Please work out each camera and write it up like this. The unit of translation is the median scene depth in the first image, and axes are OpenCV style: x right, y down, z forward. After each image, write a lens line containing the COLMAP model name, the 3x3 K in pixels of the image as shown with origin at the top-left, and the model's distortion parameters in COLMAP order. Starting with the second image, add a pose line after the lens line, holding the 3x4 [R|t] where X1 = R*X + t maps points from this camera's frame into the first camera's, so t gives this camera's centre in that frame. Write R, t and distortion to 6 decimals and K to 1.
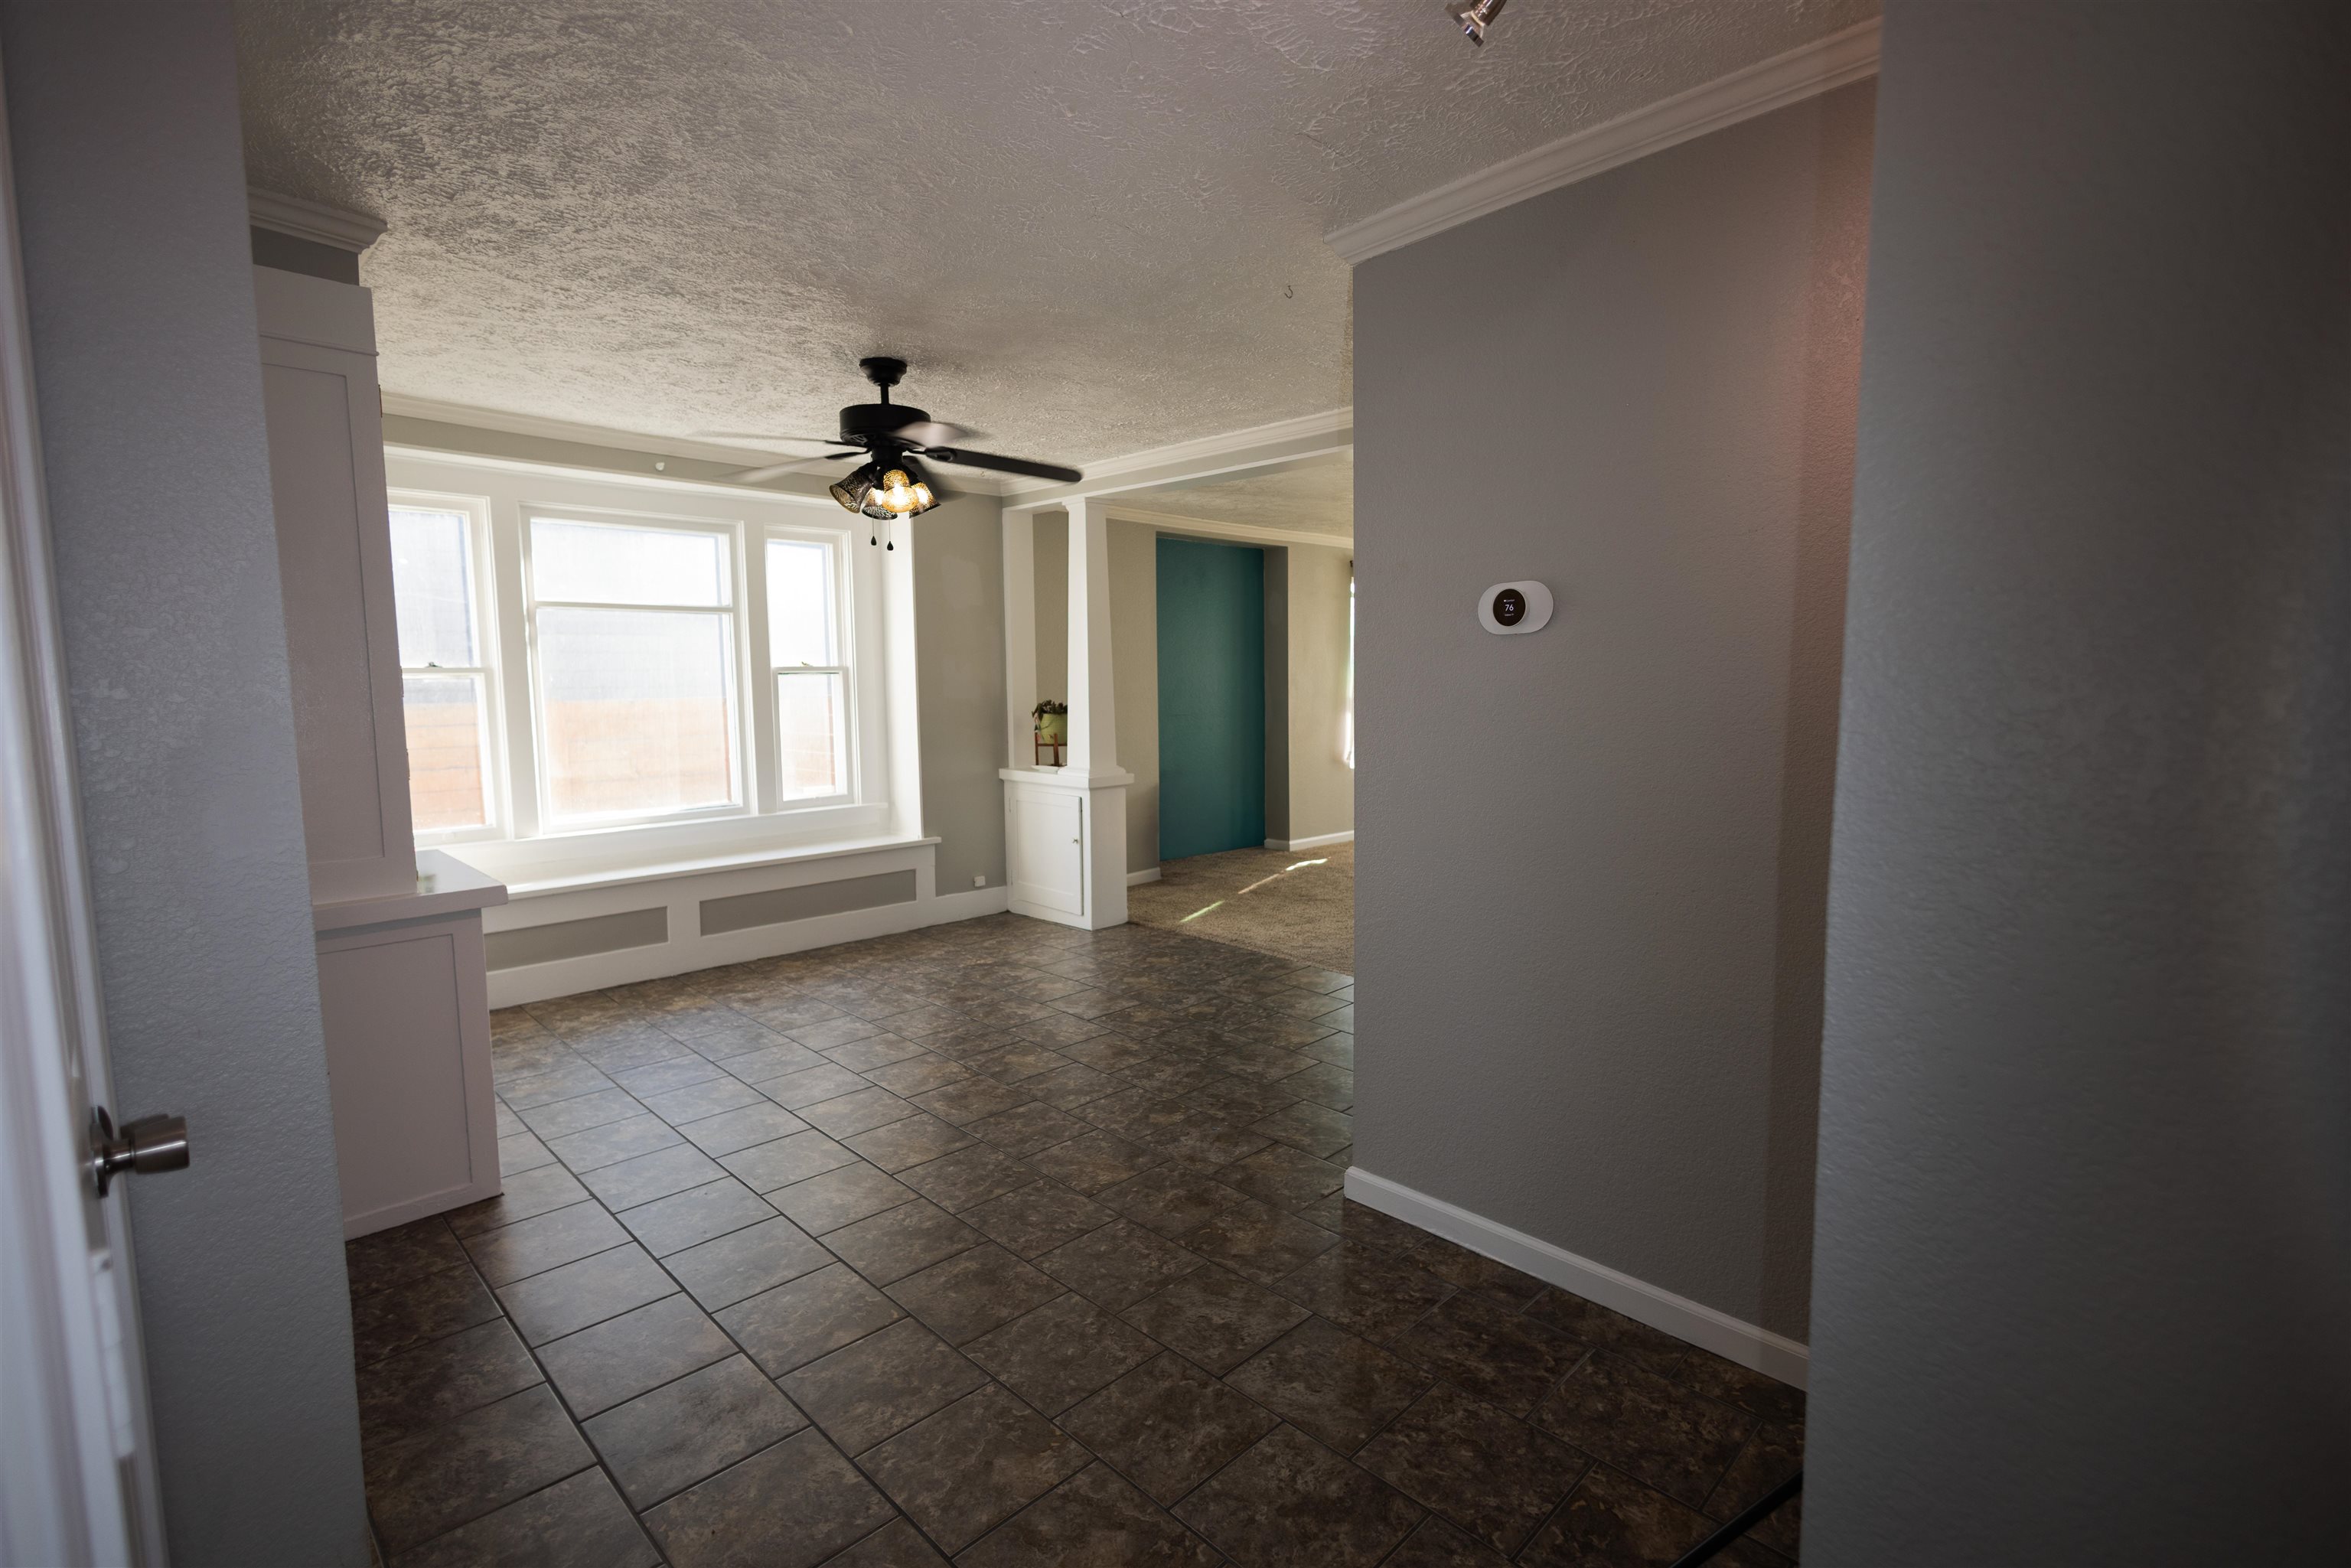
lens RADIAL K [[1081.8, 0, 1170.8], [0, 1081.8, 783.2], [0, 0, 1]] dist [-0.000923, -0.000170]
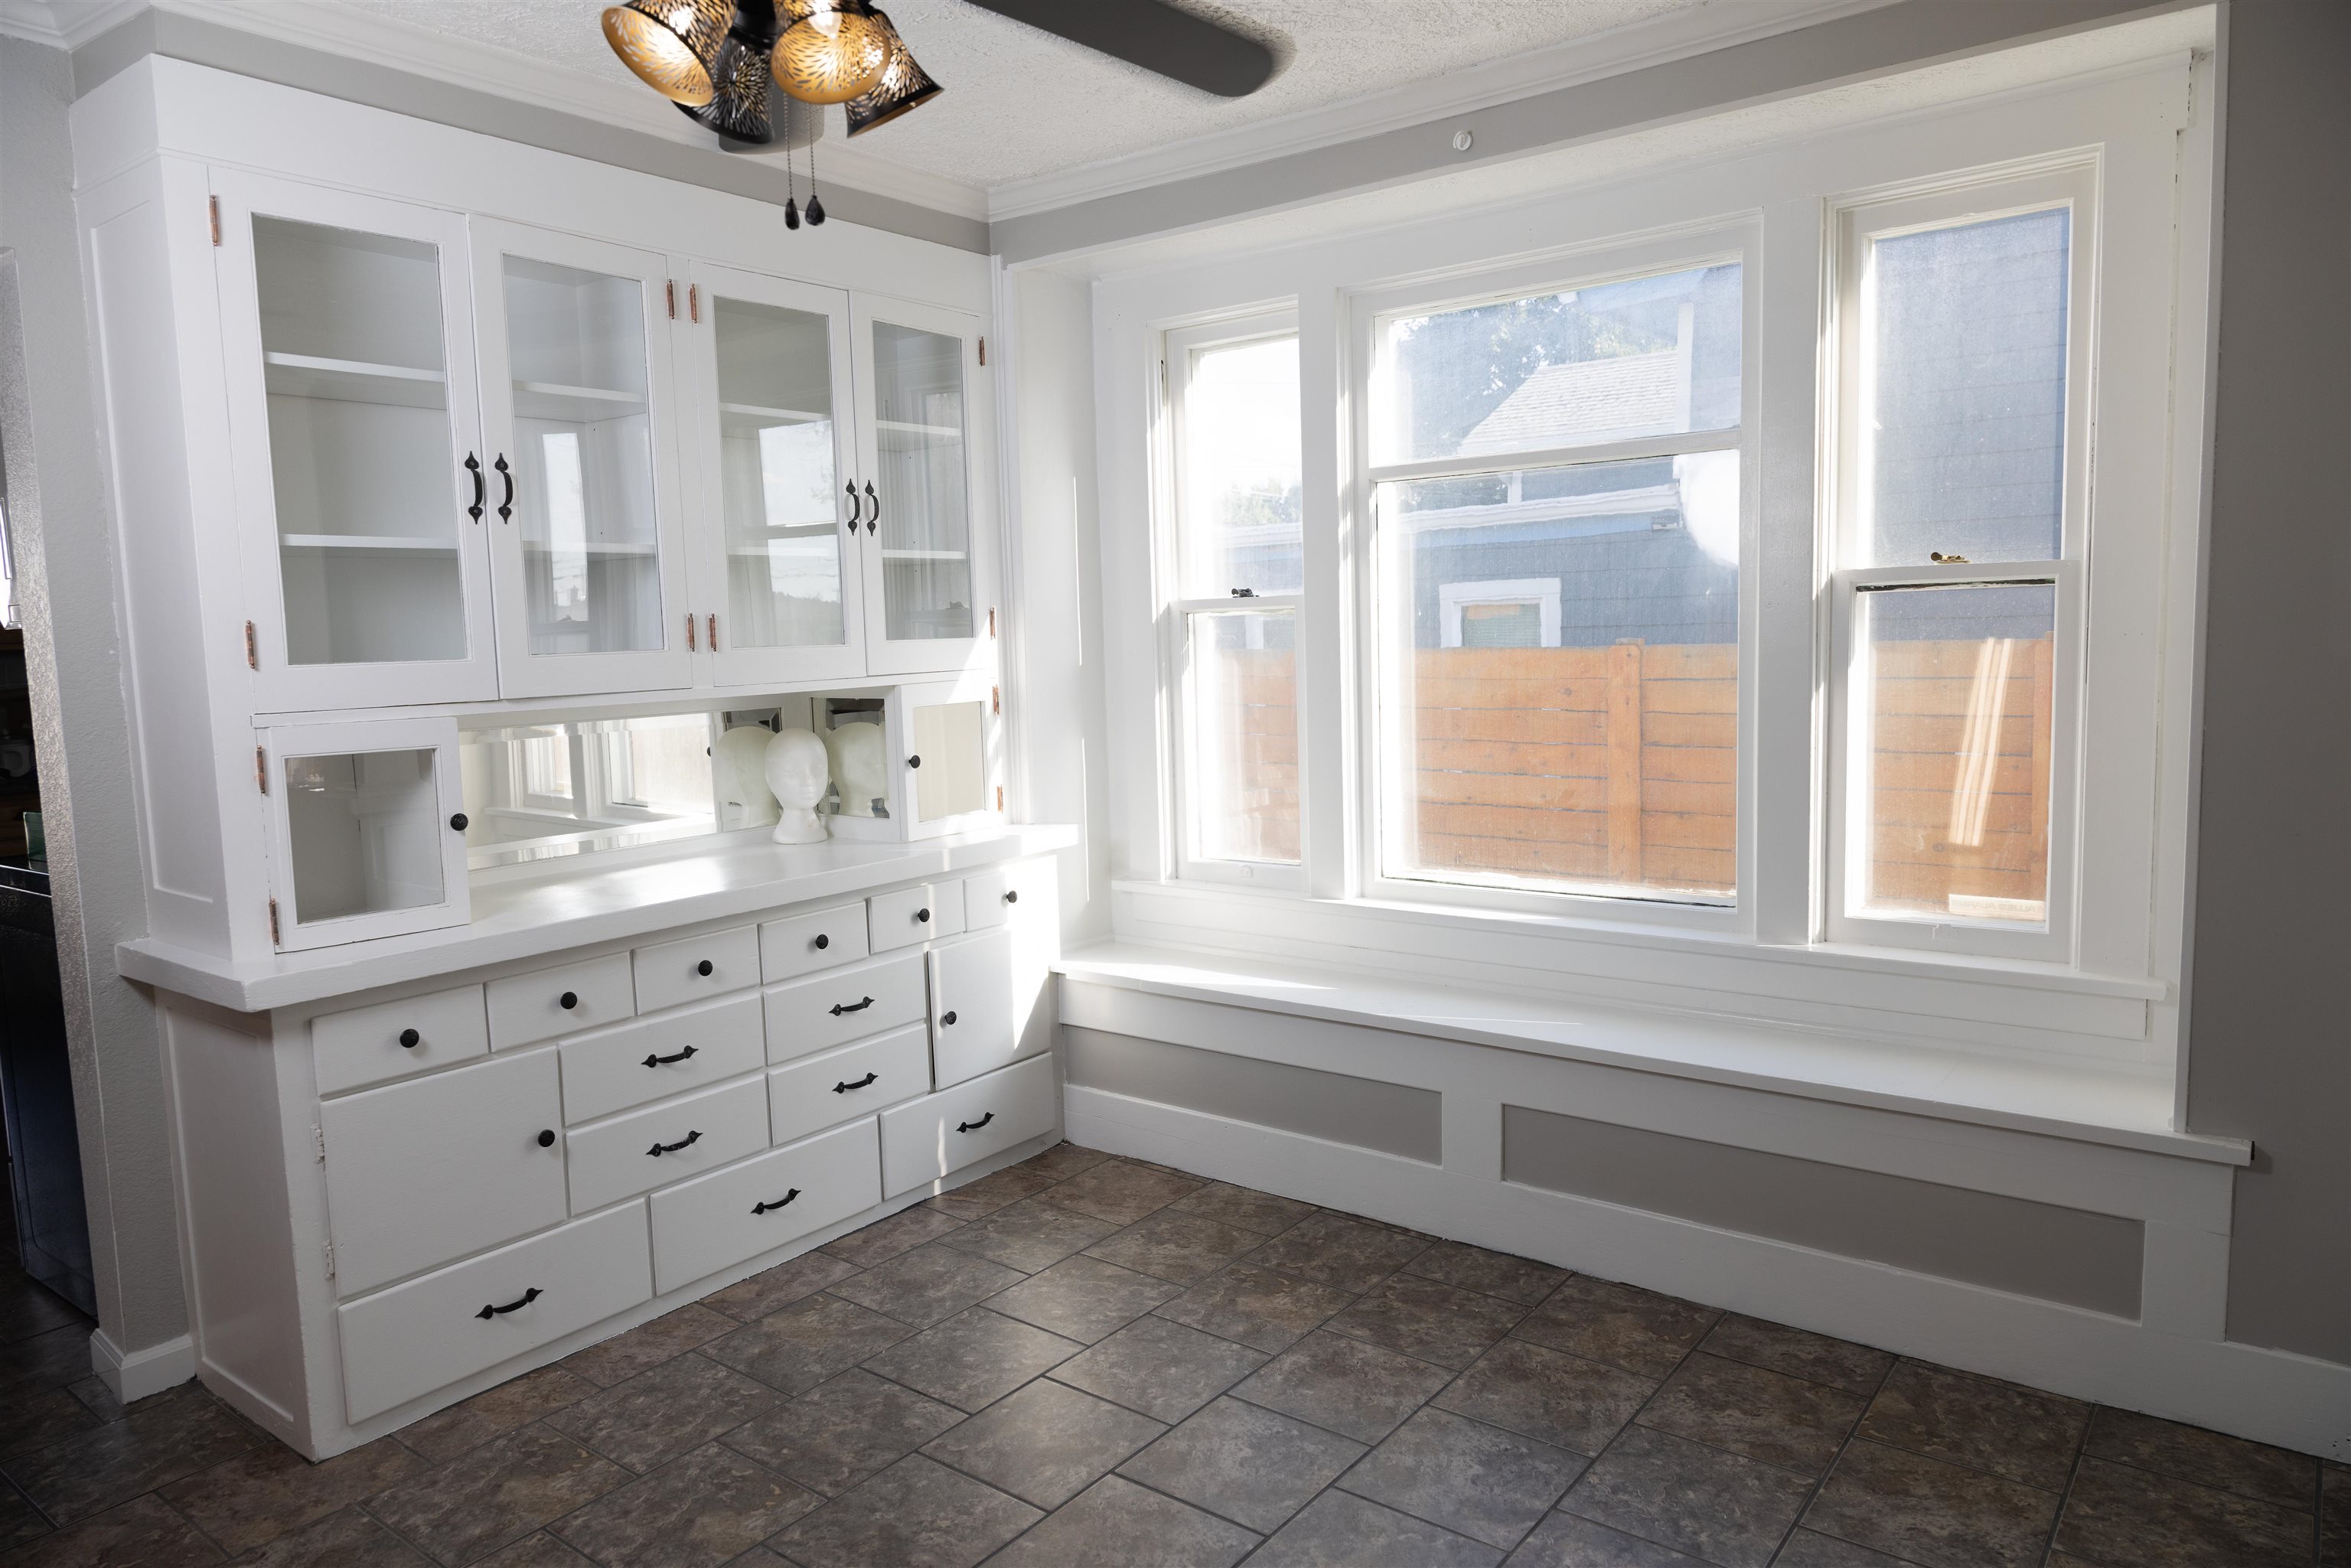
lens RADIAL K [[1524.6, 0, 1183.2], [0, 1524.6, 782.3], [0, 0, 1]] dist [0.004071, -0.001478]
pose [[0.130541, 0.104700, -0.985899, 0.162664], [-0.069689, 0.992918, 0.096218, -0.077013], [0.988991, 0.056146, 0.136913, 0.789145]]
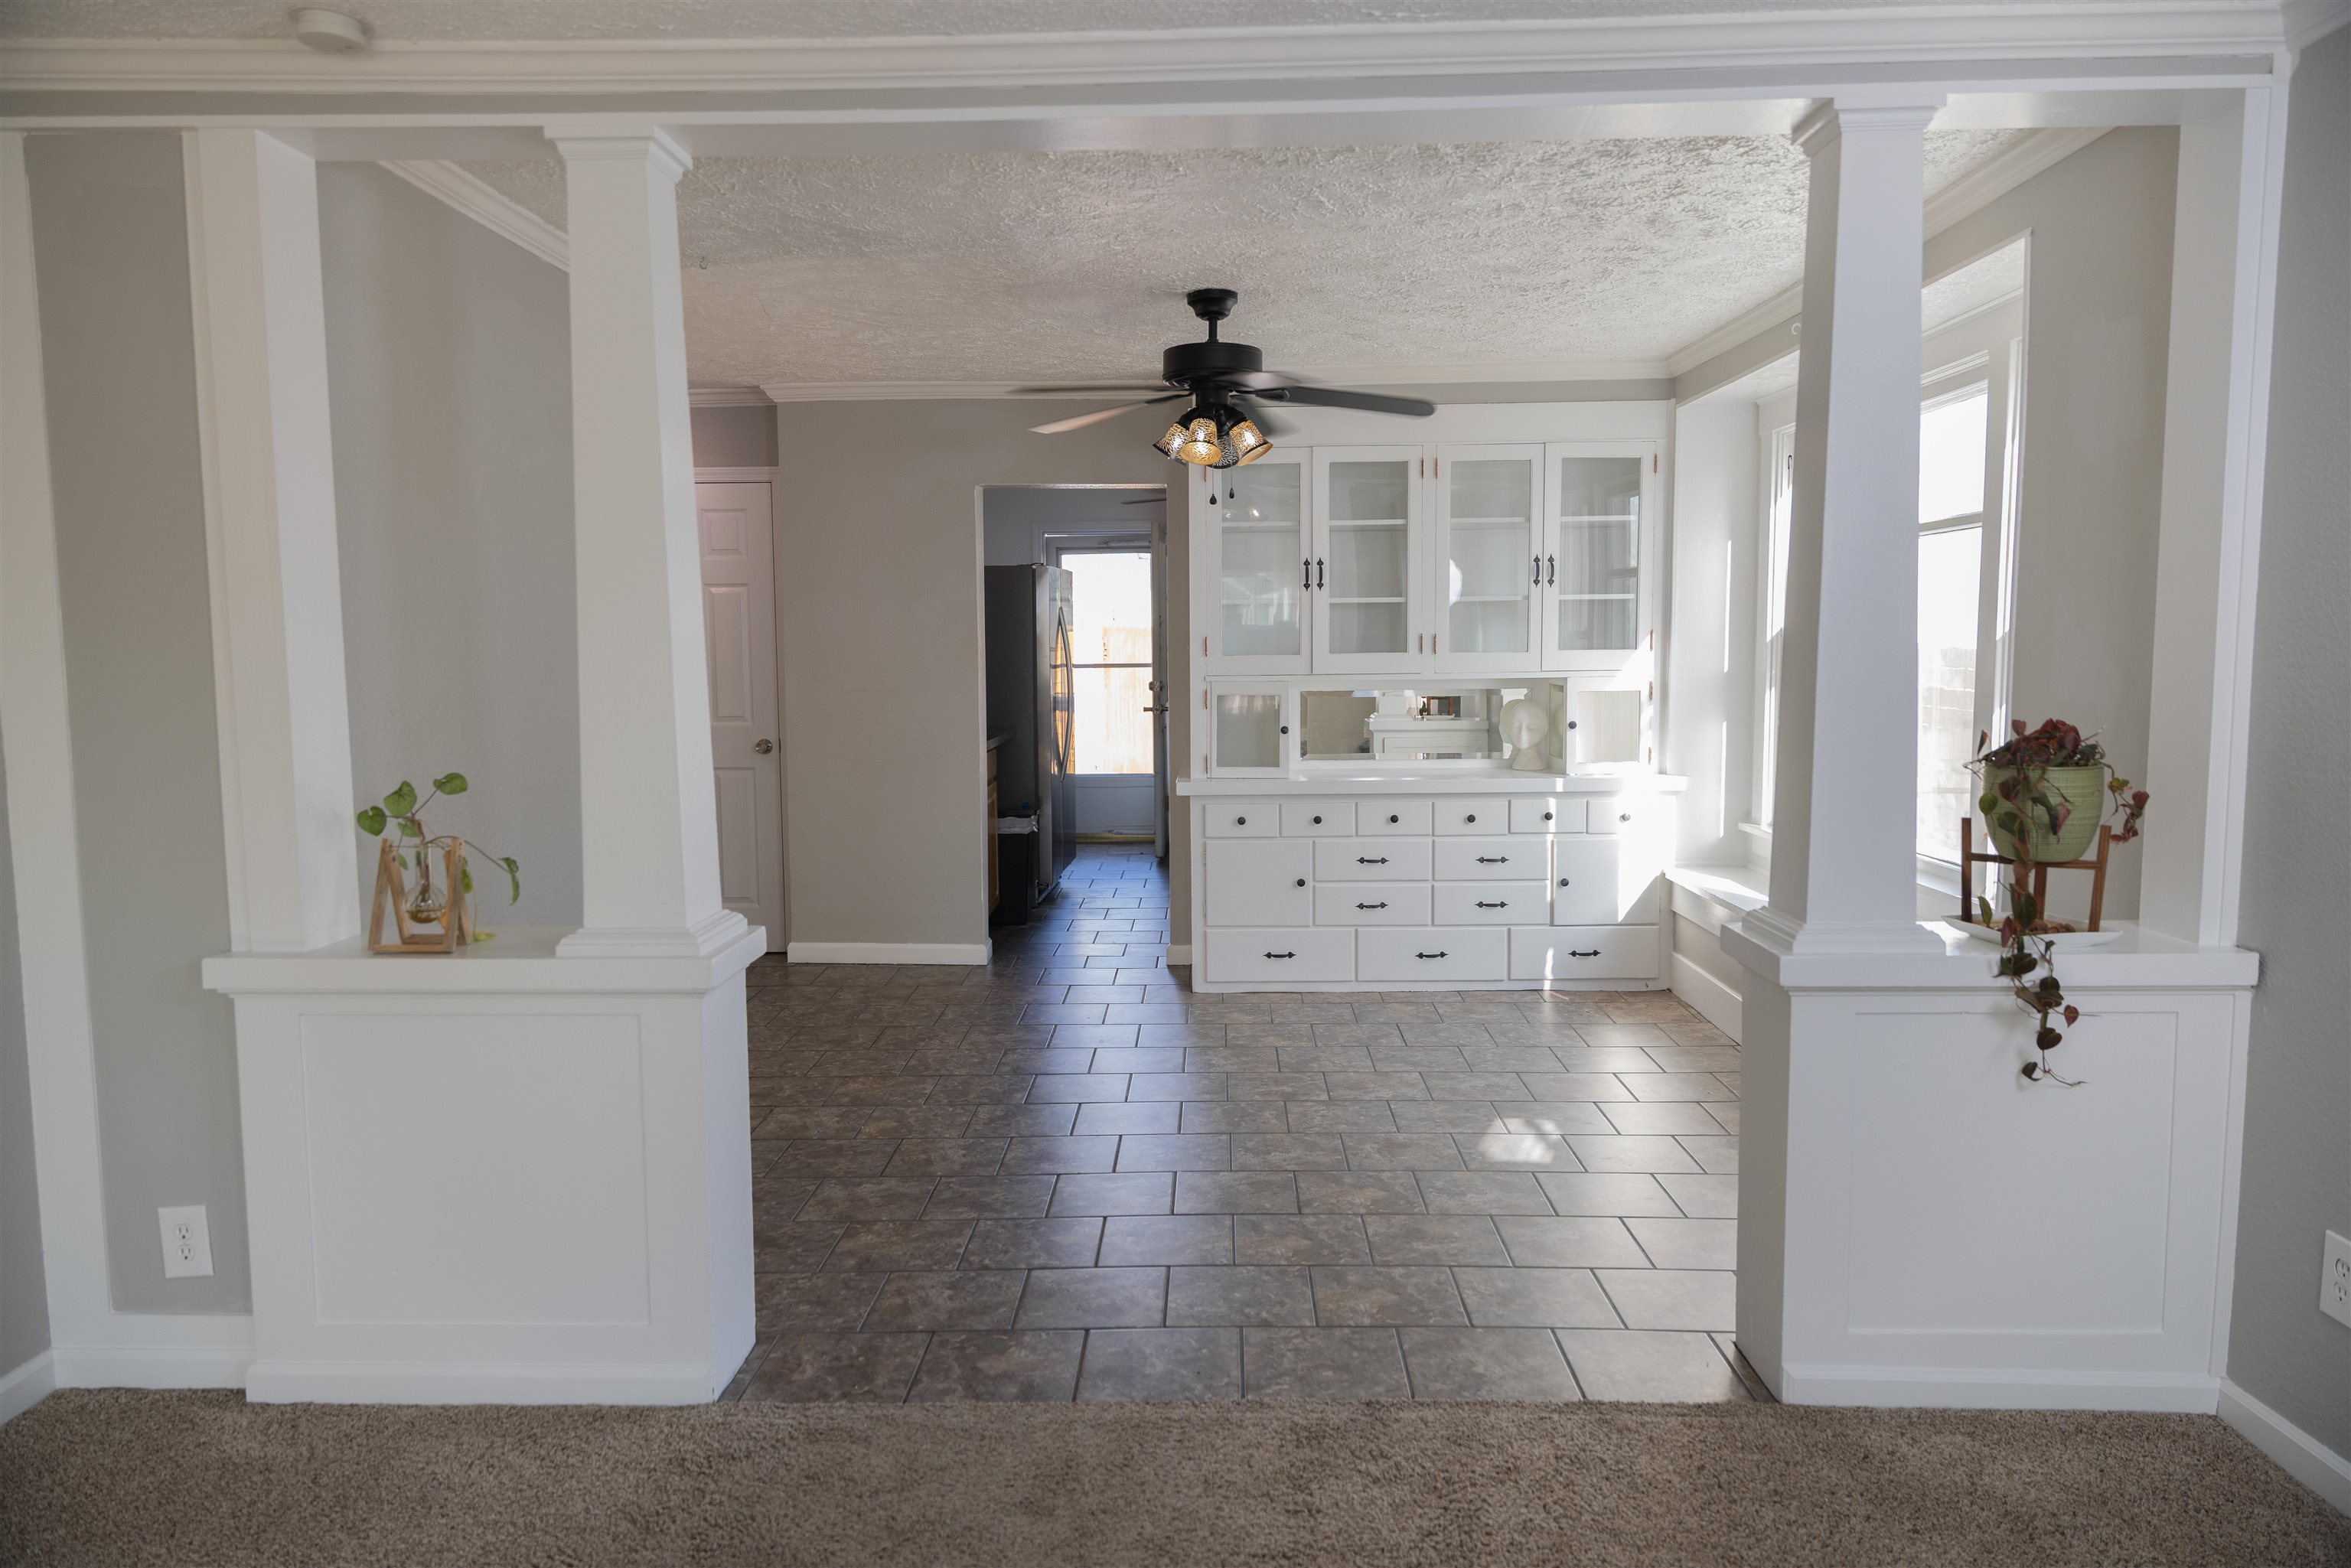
lens RADIAL K [[1524.6, 0, 1183.2], [0, 1524.6, 782.3], [0, 0, 1]] dist [0.004071, -0.001478]
pose [[-0.720678, 0.074715, -0.689232, 0.468916], [-0.055109, 0.984855, 0.164386, -0.143072], [0.691076, 0.156452, -0.705646, 1.404678]]
